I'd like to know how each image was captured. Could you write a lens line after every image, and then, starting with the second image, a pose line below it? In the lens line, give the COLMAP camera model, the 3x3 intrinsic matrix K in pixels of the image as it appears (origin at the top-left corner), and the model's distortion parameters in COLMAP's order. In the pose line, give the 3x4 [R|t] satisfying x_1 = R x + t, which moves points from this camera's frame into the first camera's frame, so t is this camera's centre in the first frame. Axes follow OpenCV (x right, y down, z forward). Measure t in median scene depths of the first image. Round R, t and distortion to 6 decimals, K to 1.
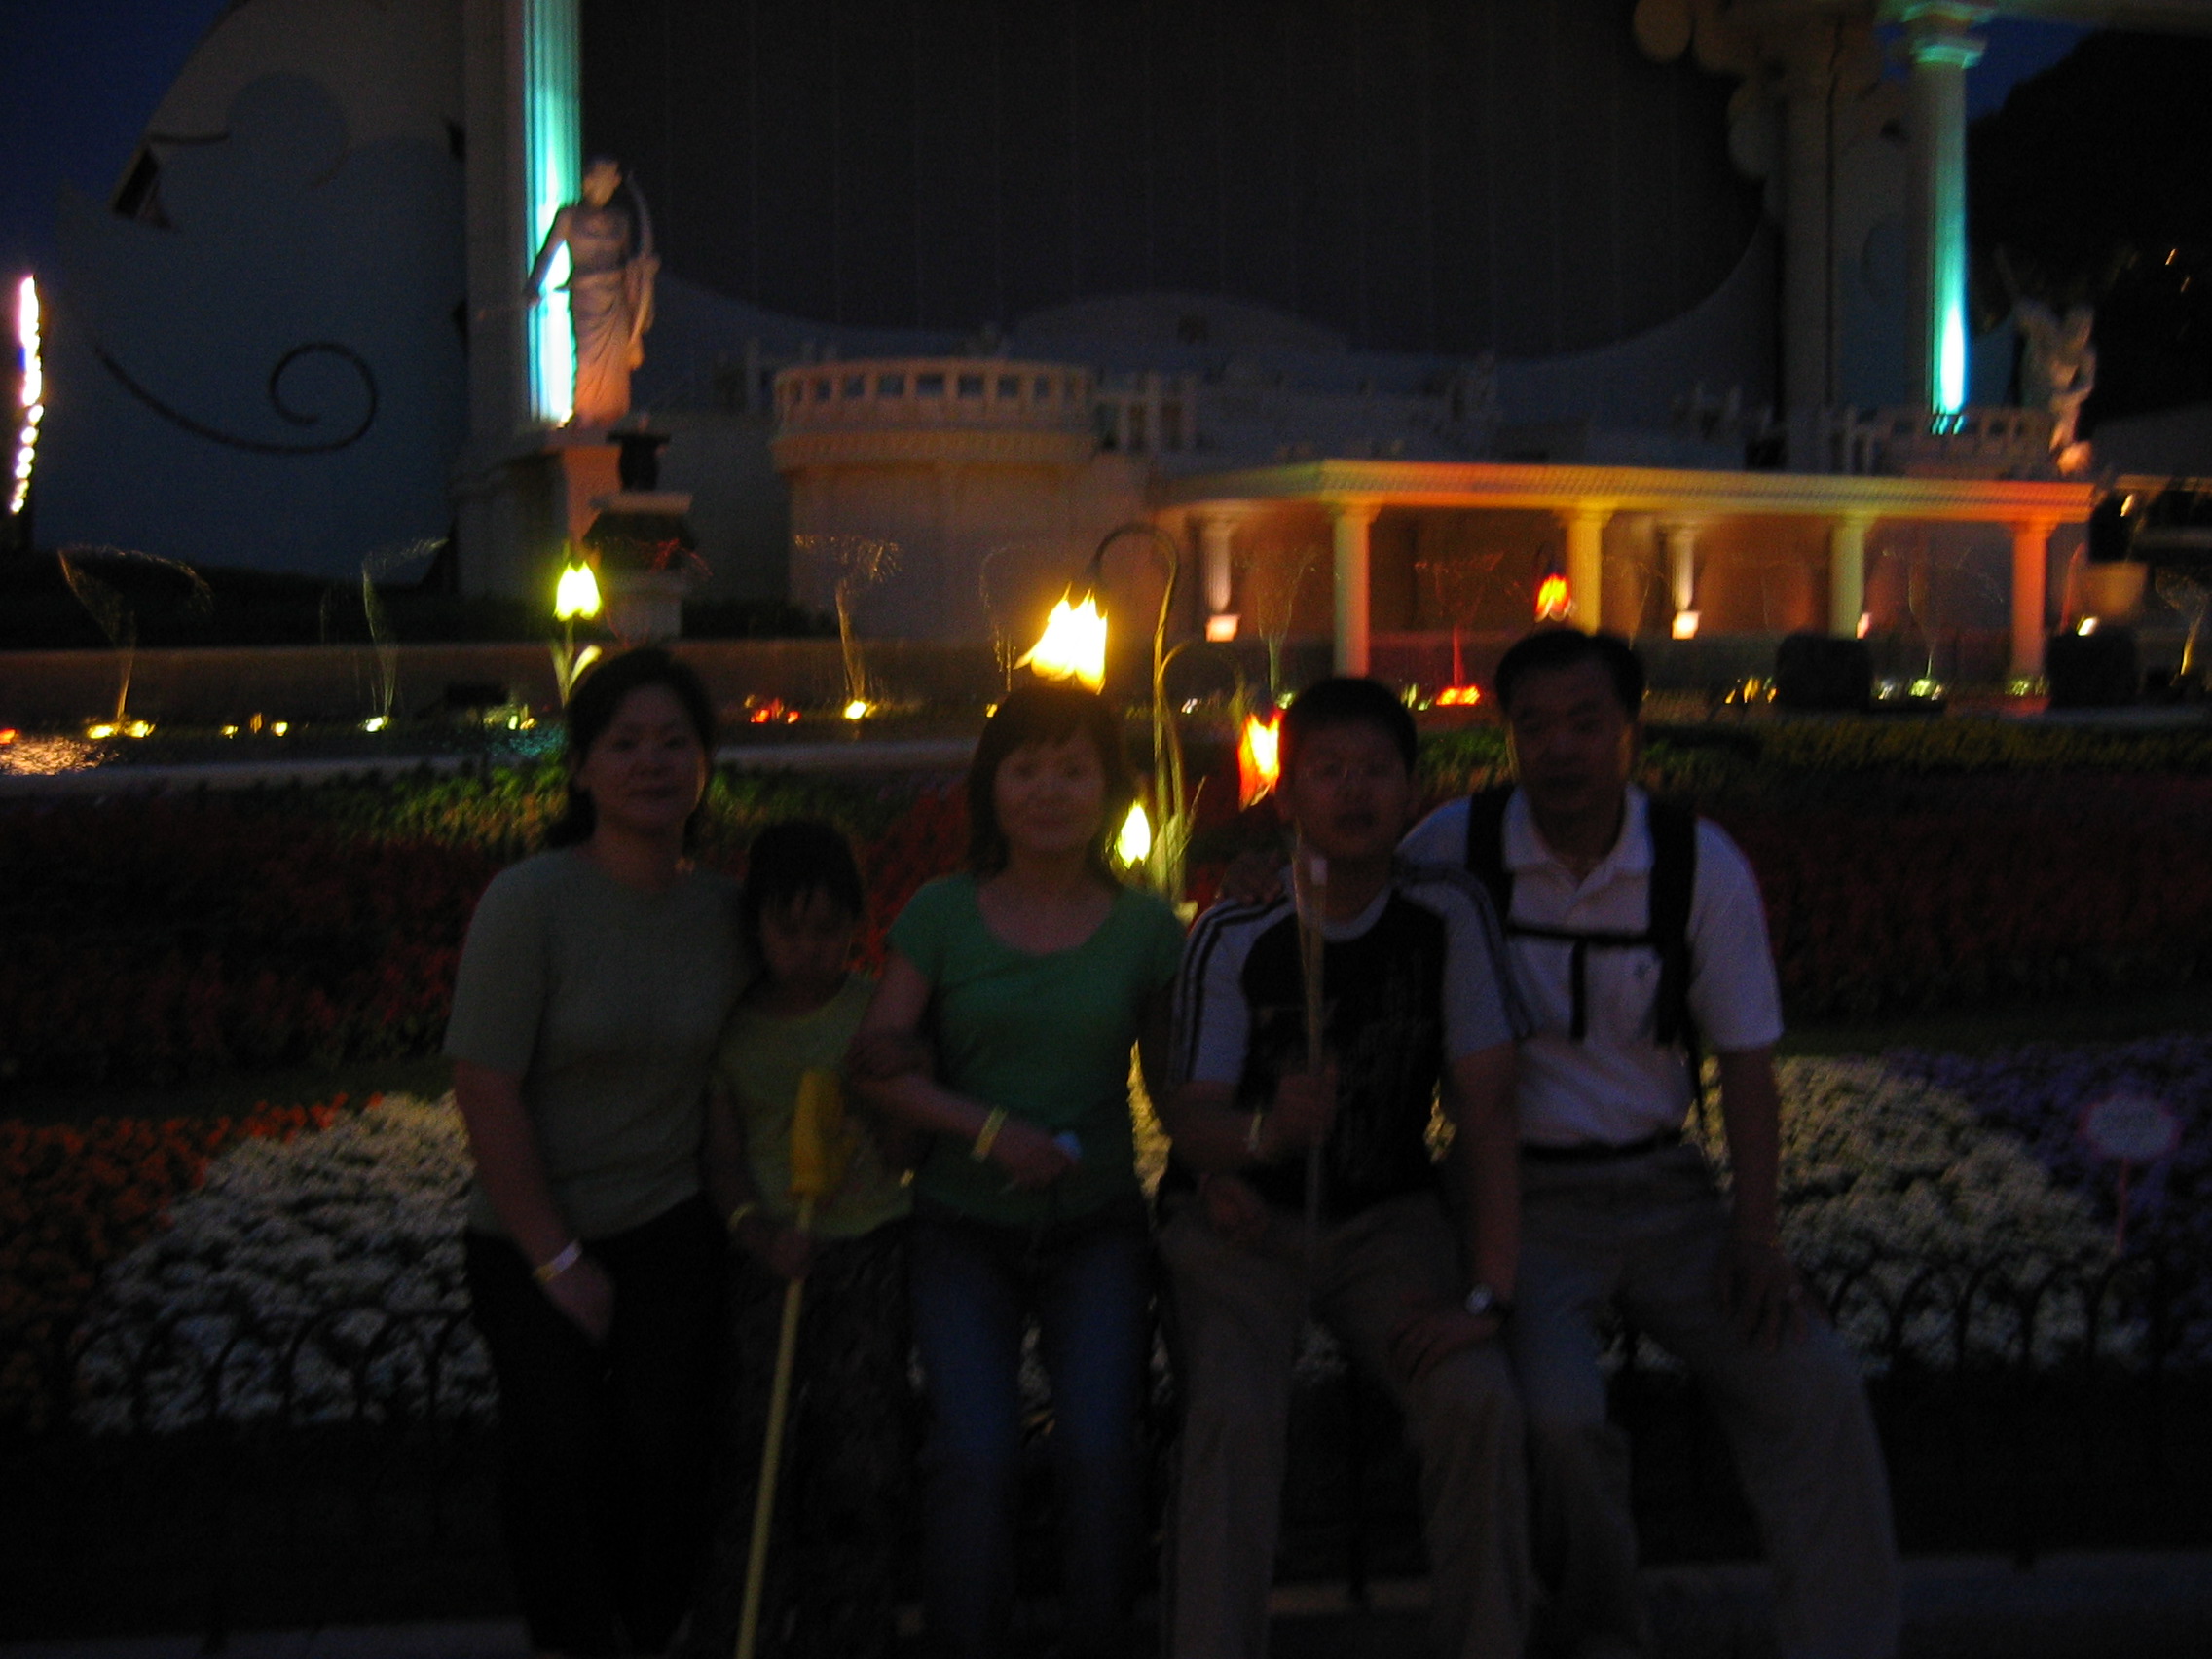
lens RADIAL K [[2502.9, 0, 1106.0], [0, 2502.9, 829.5], [0, 0, 1]] dist [-0.119073, 0.056750]
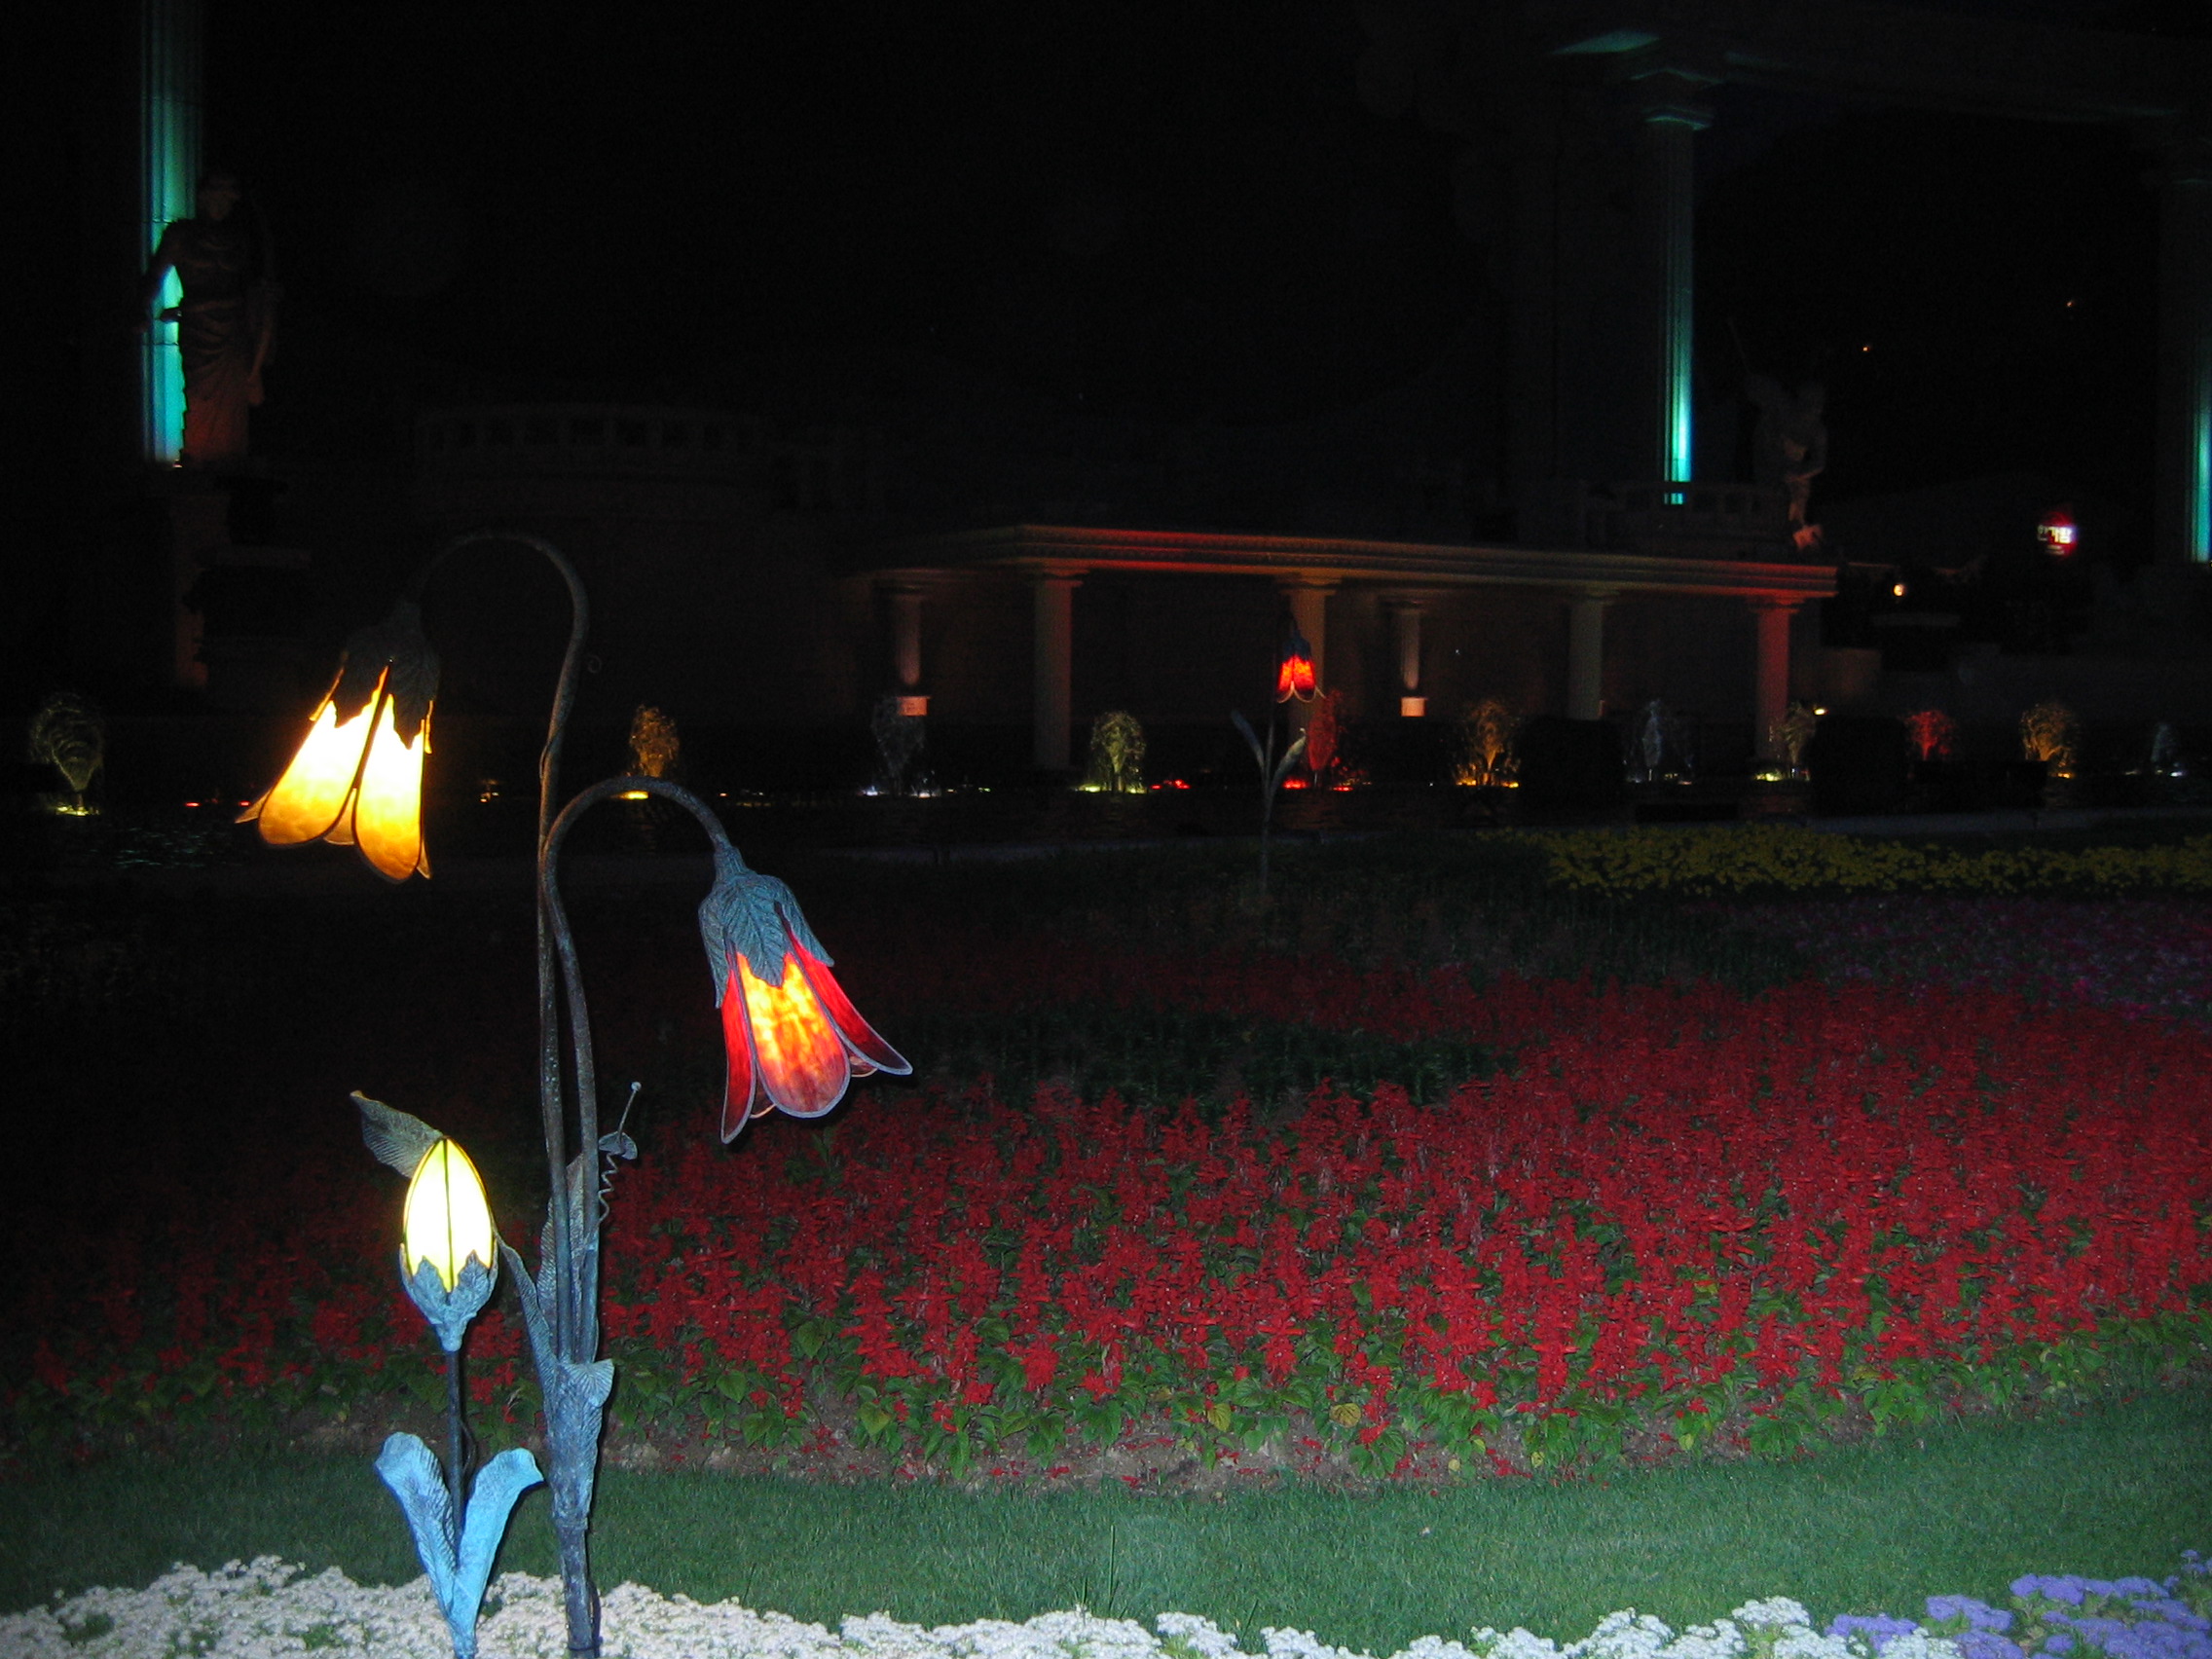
lens RADIAL K [[2502.9, 0, 1106.0], [0, 2502.9, 829.5], [0, 0, 1]] dist [-0.119073, 0.056750]
pose [[0.993320, 0.005552, 0.115260, 0.070689], [-0.002156, 0.999560, -0.029566, -0.052787], [-0.115373, 0.029120, 0.992895, 0.540867]]
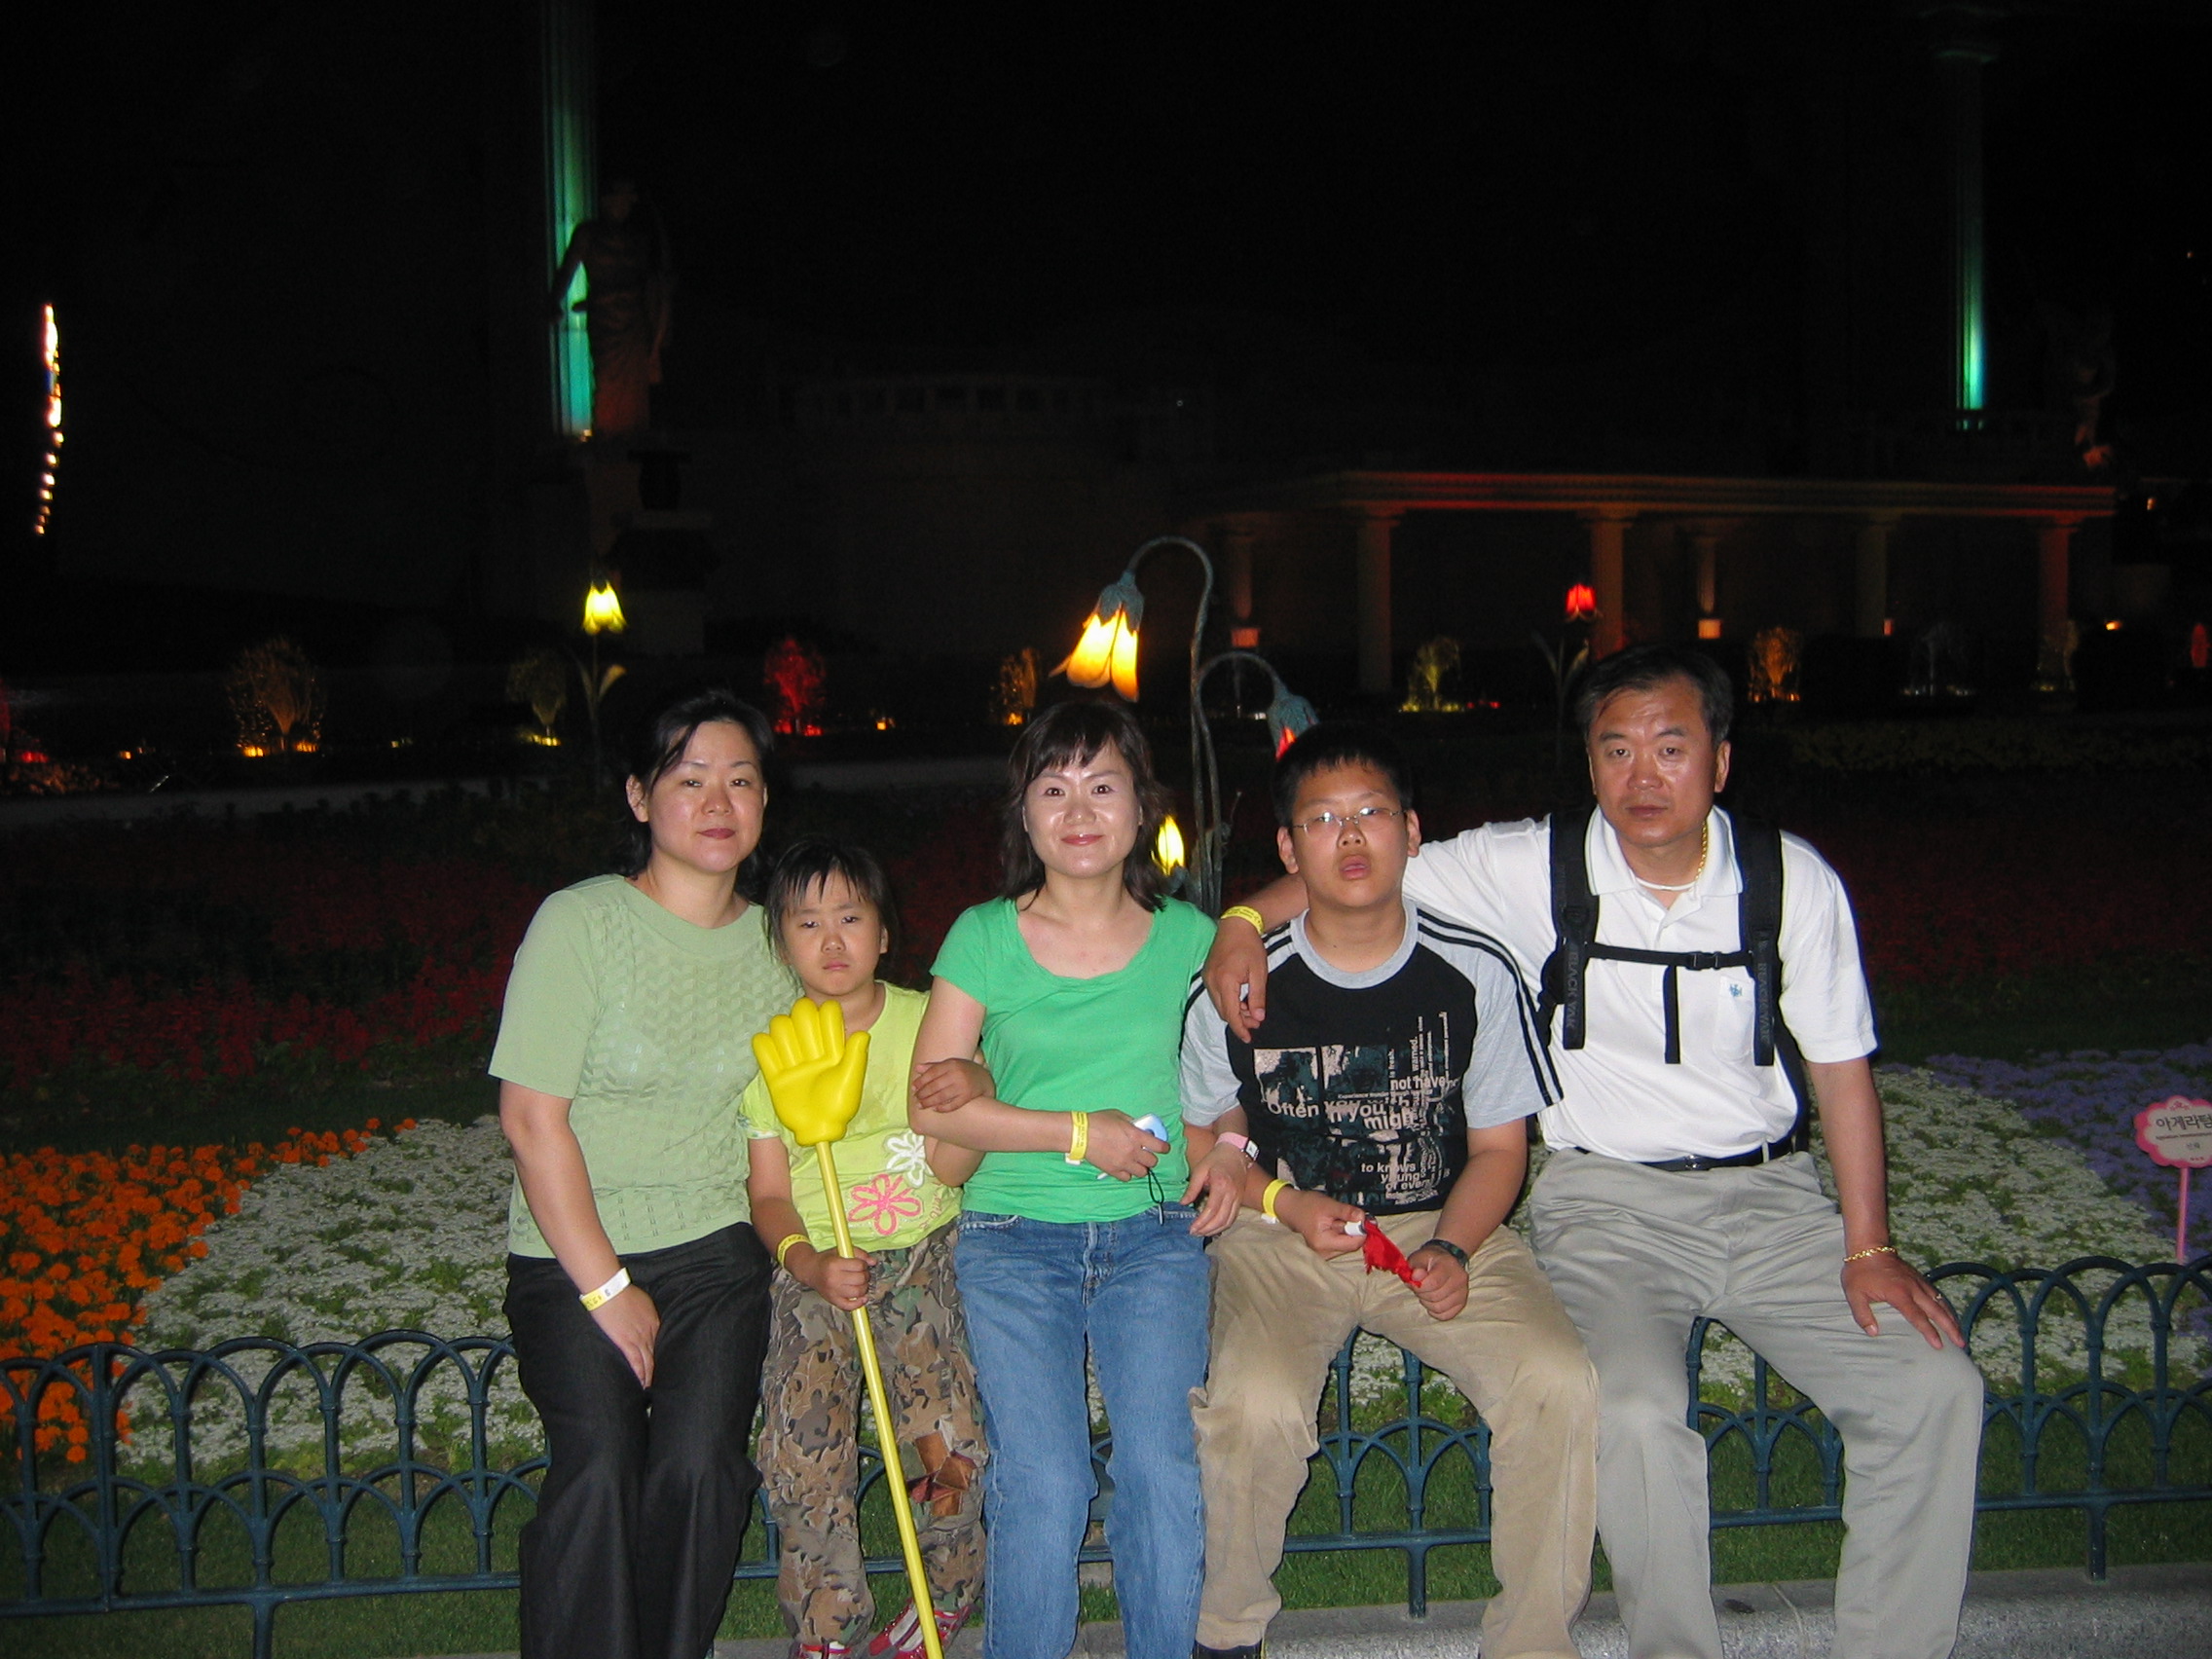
lens RADIAL K [[2502.9, 0, 1106.0], [0, 2502.9, 829.5], [0, 0, 1]] dist [-0.119073, 0.056750]
pose [[0.999889, -0.011832, -0.009036, -0.005372], [0.011792, 0.999920, -0.004504, -0.001126], [0.009088, 0.004397, 0.999949, 0.007797]]
